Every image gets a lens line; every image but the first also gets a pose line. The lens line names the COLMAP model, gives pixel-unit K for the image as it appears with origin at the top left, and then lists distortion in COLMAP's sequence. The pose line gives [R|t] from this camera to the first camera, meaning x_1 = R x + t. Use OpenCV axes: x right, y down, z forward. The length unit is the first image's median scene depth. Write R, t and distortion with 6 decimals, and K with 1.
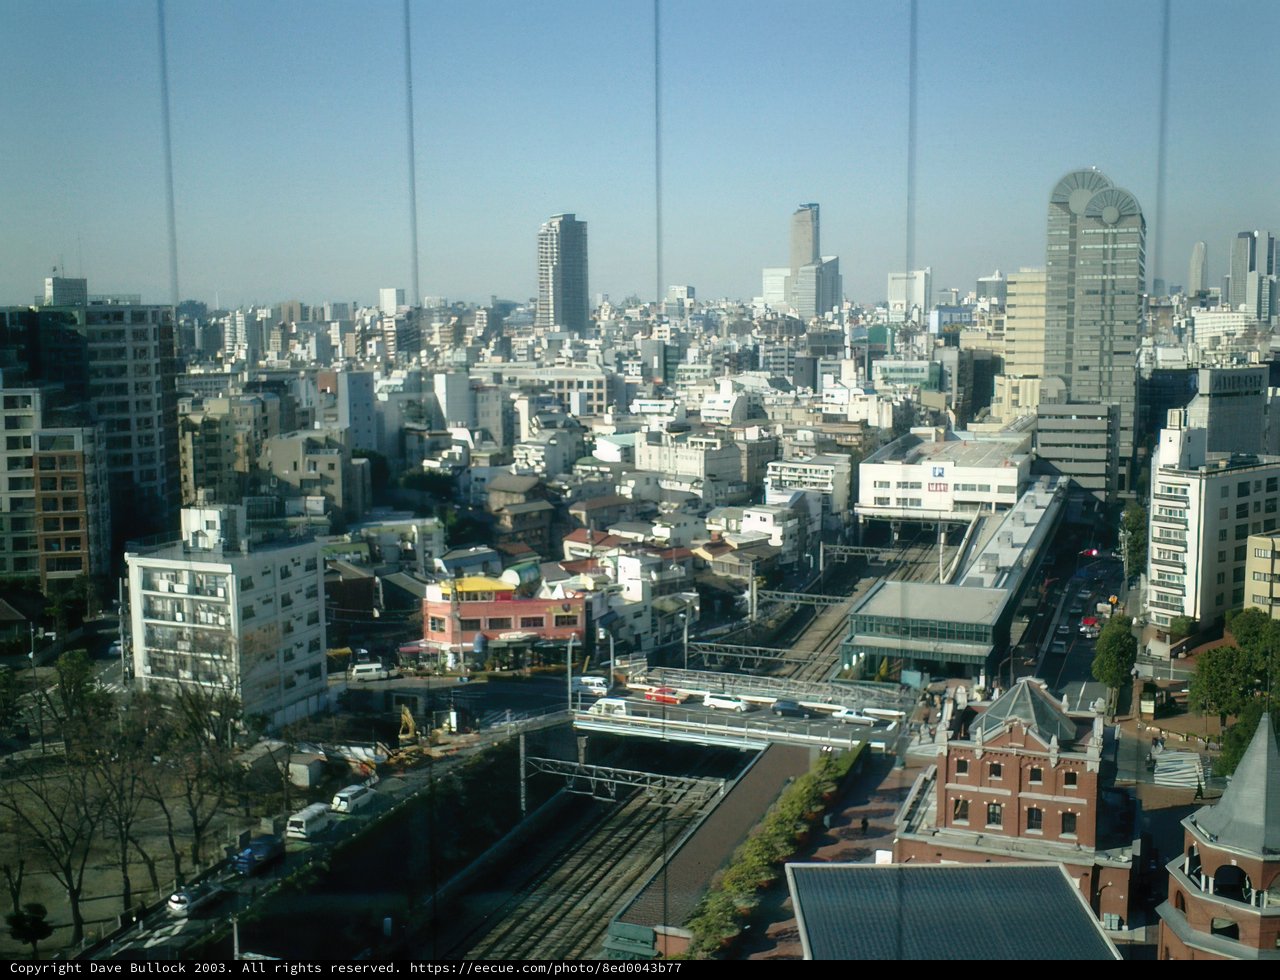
lens RADIAL K [[1354.1, 0, 616.8], [0, 1354.1, 477.2], [0, 0, 1]] dist [0.083570, -0.263220]
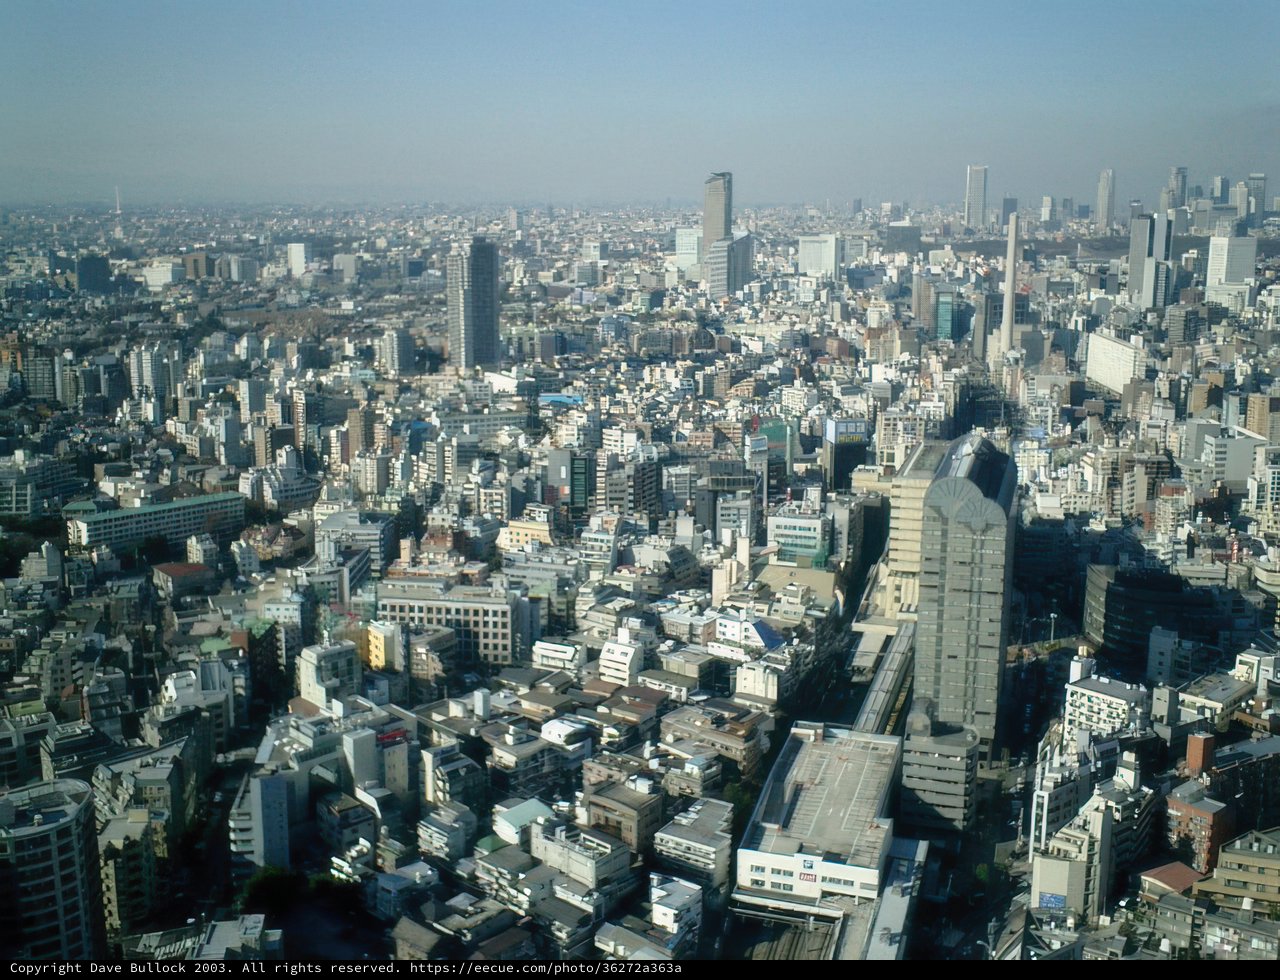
lens RADIAL K [[1354.1, 0, 616.8], [0, 1354.1, 477.2], [0, 0, 1]] dist [0.083570, -0.263220]
pose [[0.998073, -0.001000, 0.062040, 0.007491], [-0.003753, 0.997066, 0.076452, -0.206720], [-0.061935, -0.076538, 0.995141, -0.030990]]
